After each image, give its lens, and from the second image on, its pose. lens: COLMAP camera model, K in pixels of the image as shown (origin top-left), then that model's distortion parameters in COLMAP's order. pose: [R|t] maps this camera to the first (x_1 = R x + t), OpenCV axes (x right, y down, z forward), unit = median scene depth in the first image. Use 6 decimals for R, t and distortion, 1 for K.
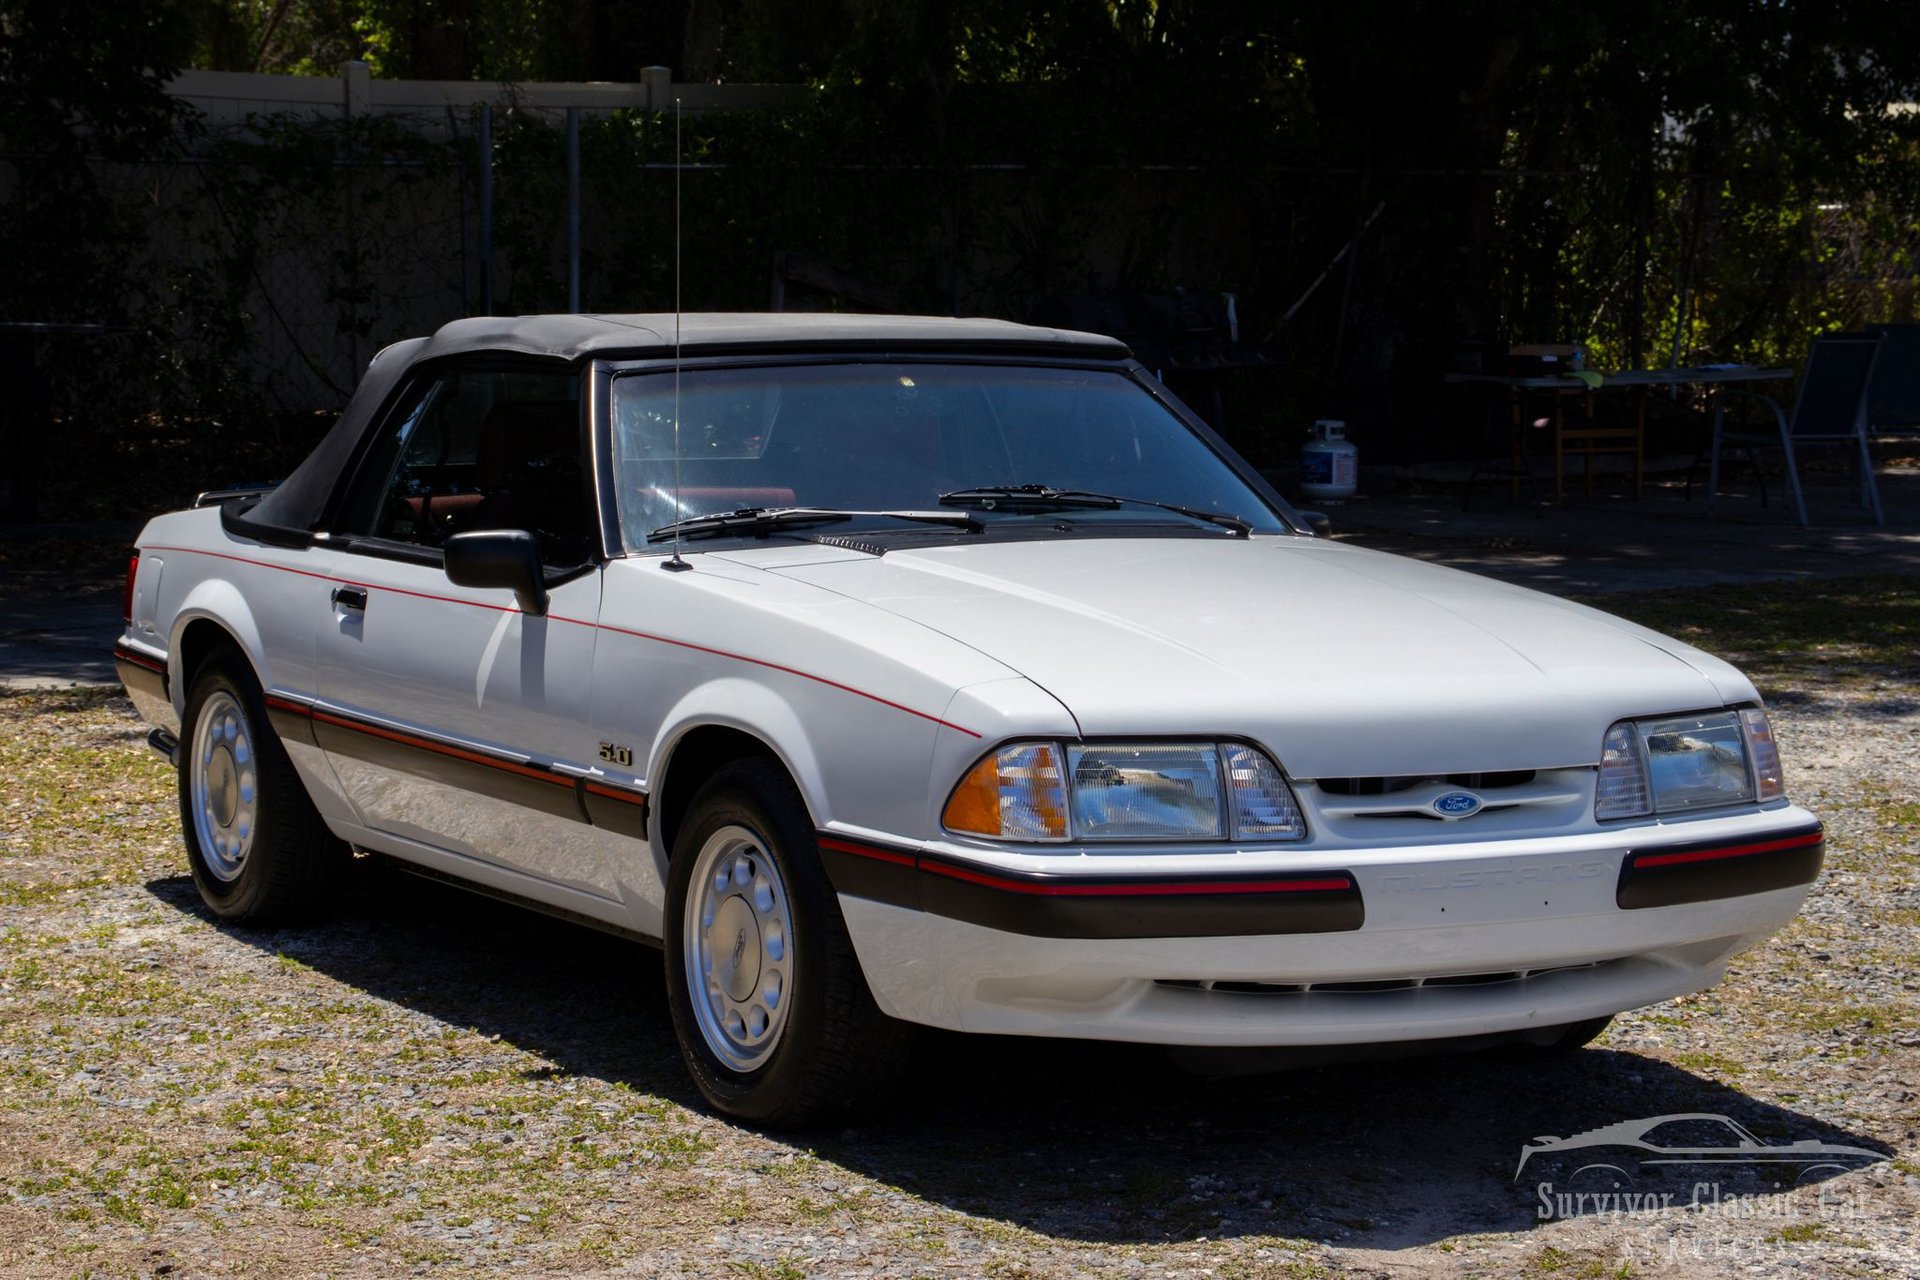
lens RADIAL K [[4137.1, 0, 989.4], [0, 4137.1, 637.2], [0, 0, 1]] dist [0.241239, 0.157266]
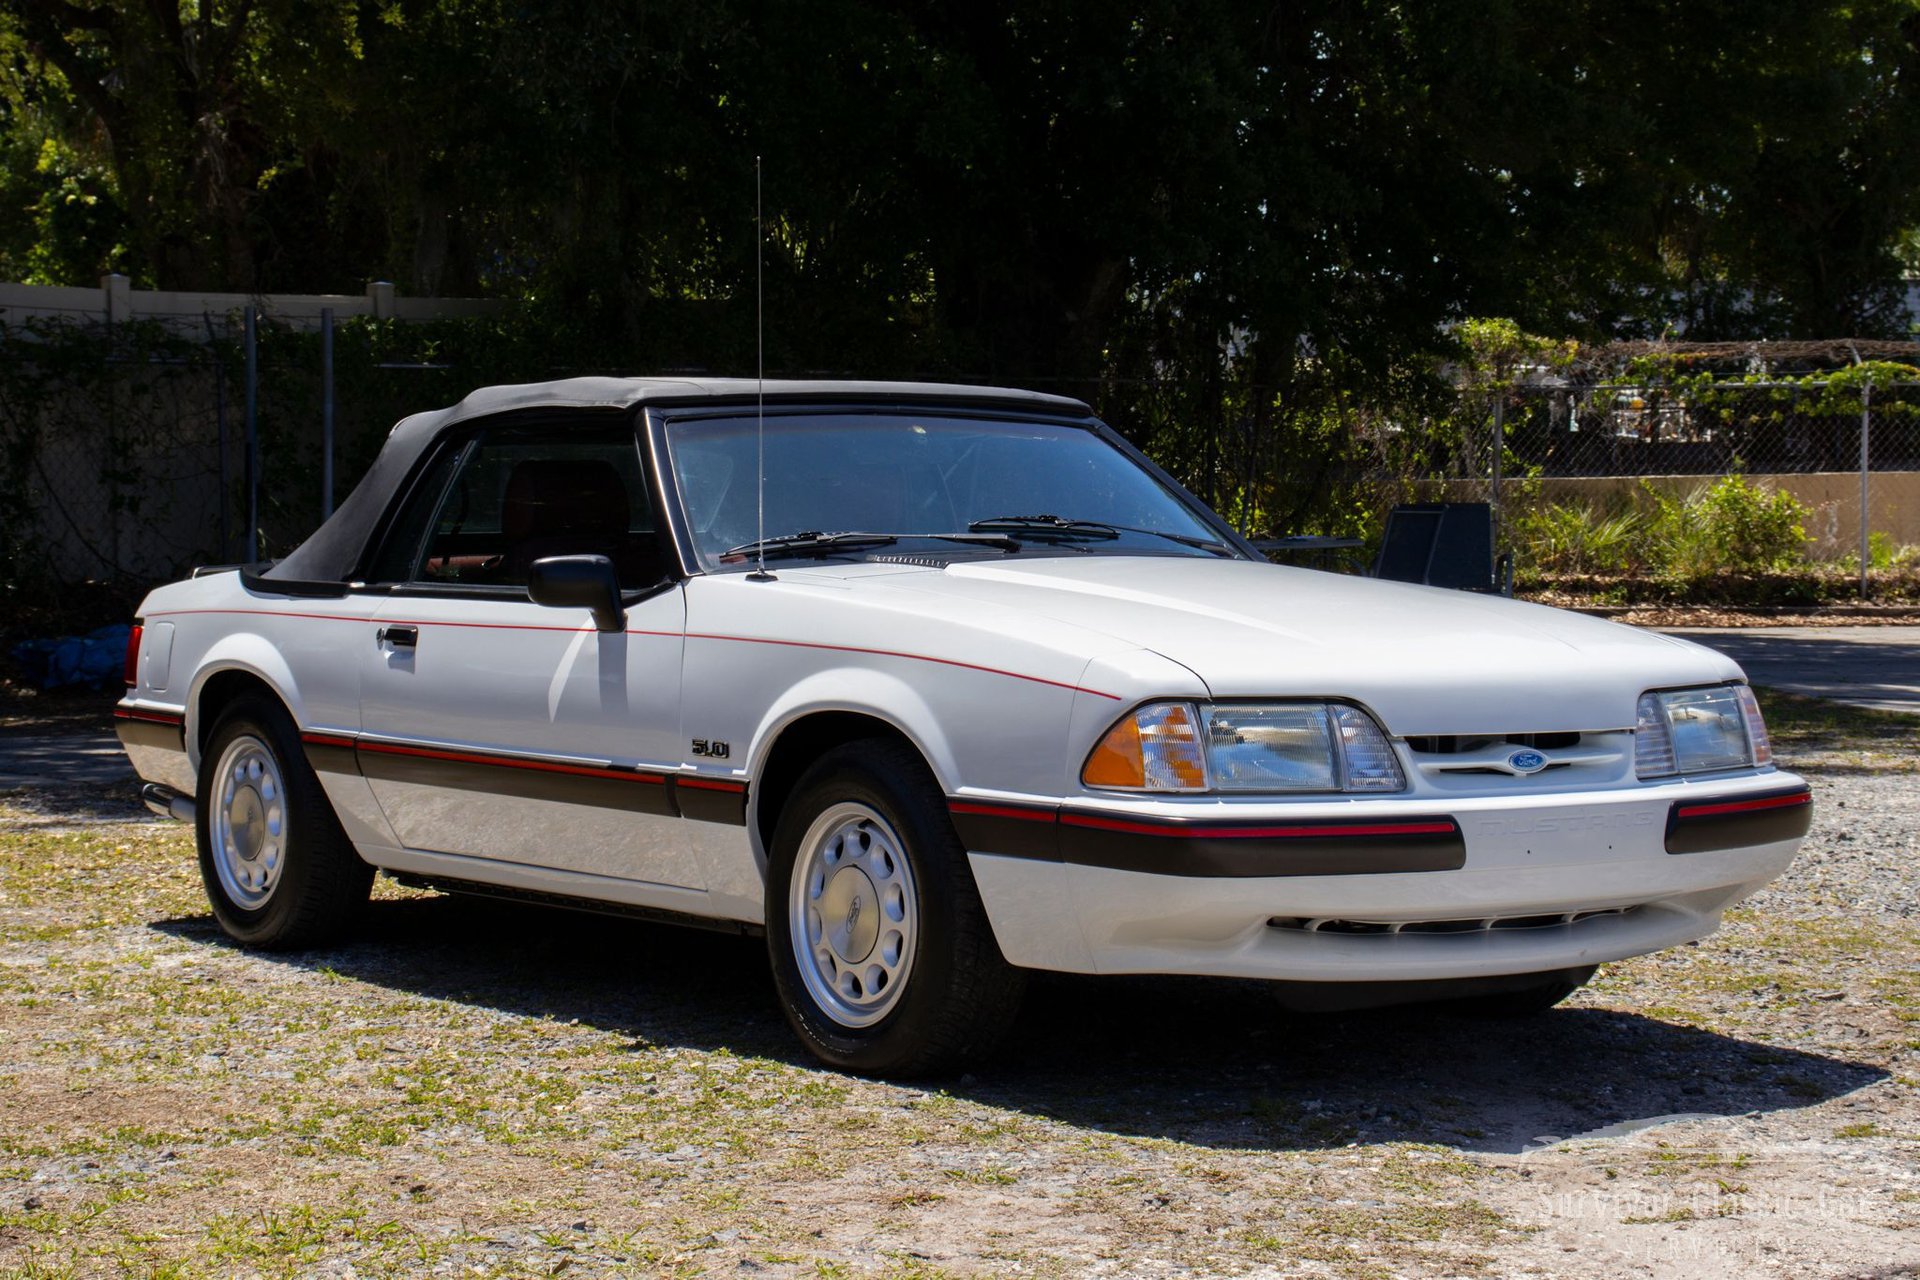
lens RADIAL K [[3546.1, 0, 960.0], [0, 3546.1, 640.0], [0, 0, 1]] dist [0.155702, 0.229732]
pose [[0.993055, -0.010200, 0.117208, -0.124122], [0.016357, 0.998529, -0.051685, 0.045292], [-0.116508, 0.053243, 0.991762, 0.056262]]
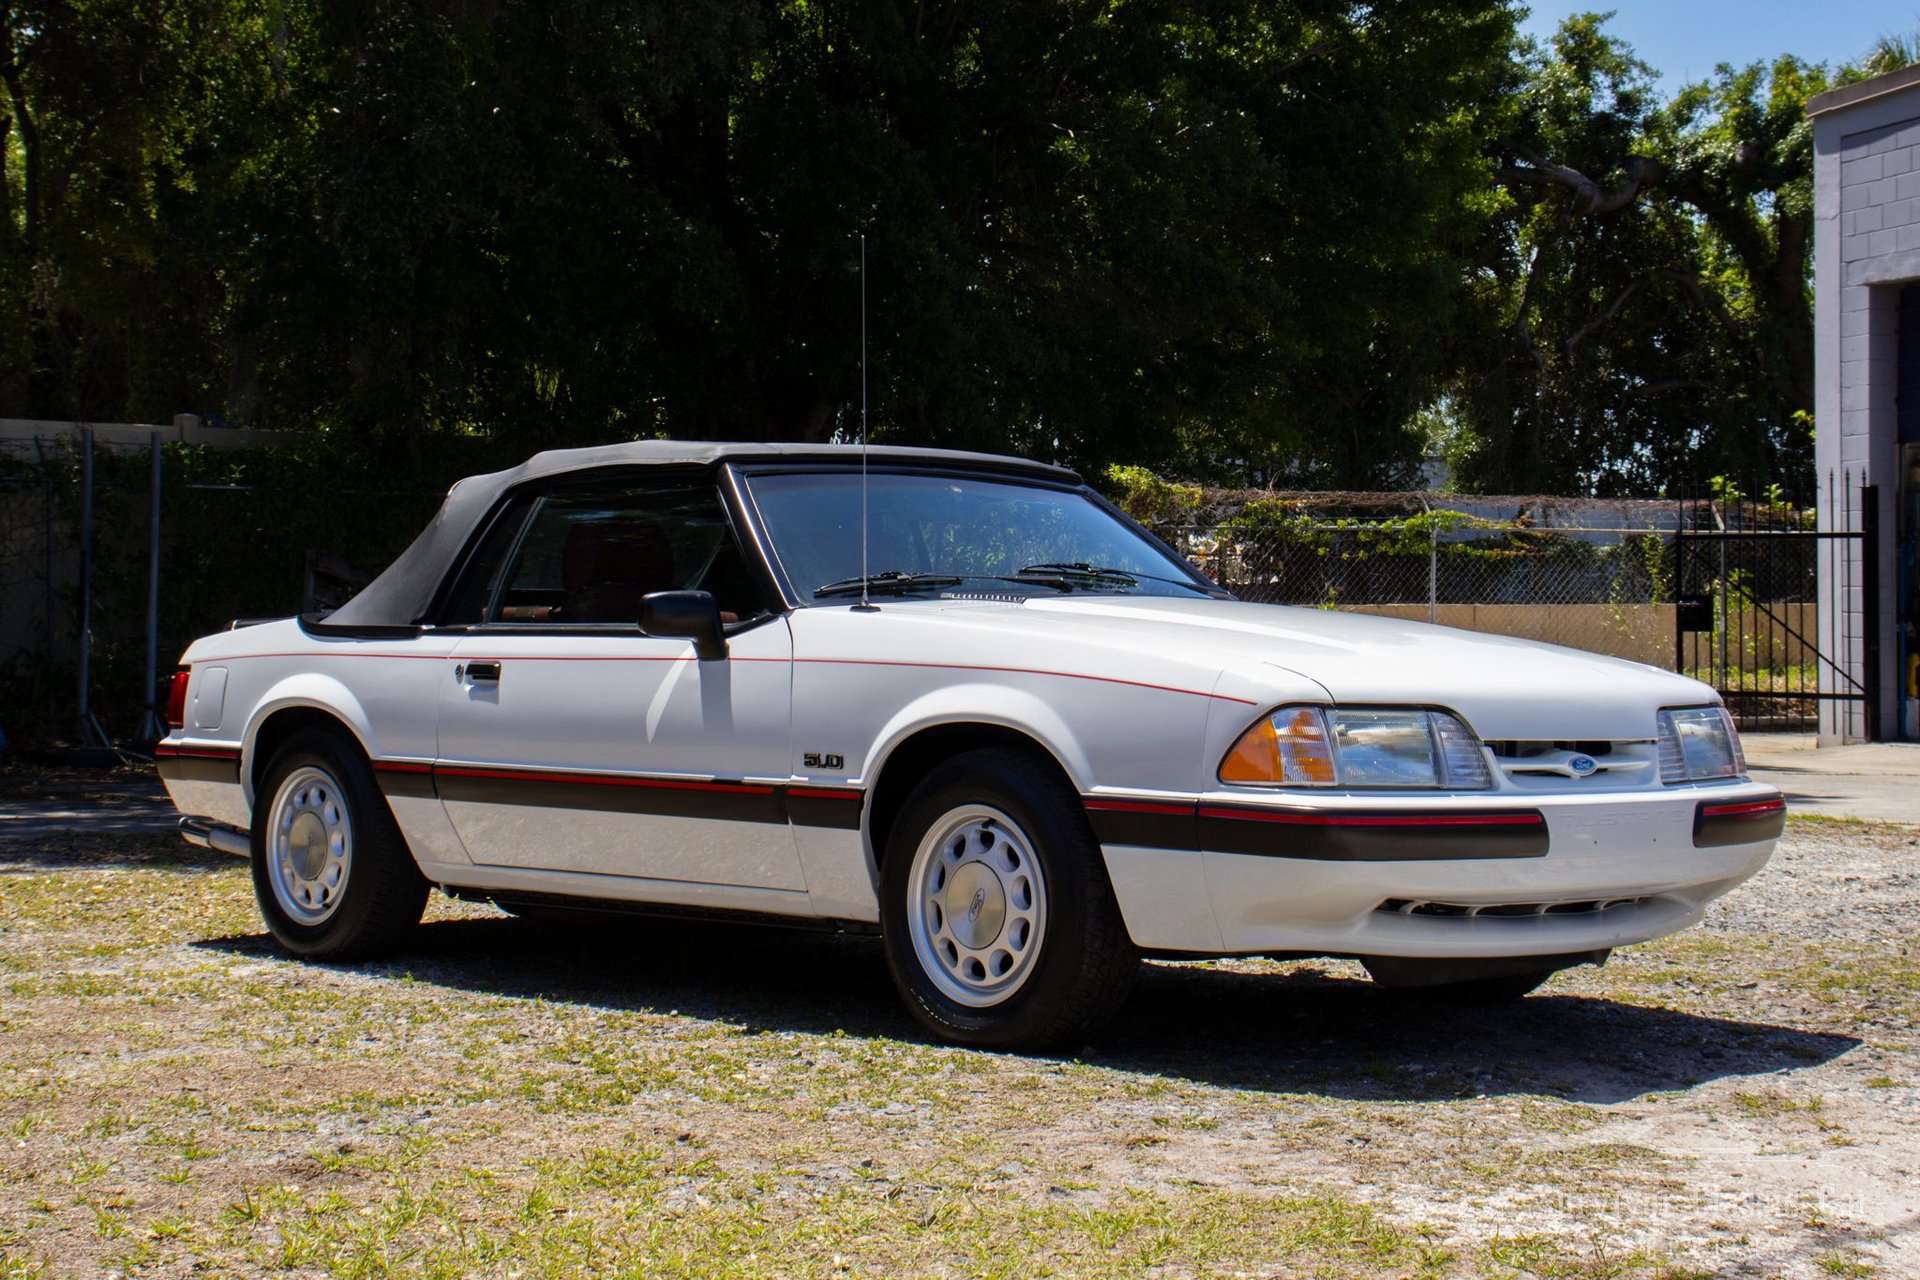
lens RADIAL K [[3062.2, 0, 960.0], [0, 3062.2, 640.0], [0, 0, 1]] dist [0.060143, 0.207975]
pose [[0.970900, 0.002028, 0.239476, -0.246458], [0.019743, 0.995883, -0.088477, 0.067554], [-0.238669, 0.090630, 0.966863, 0.108647]]
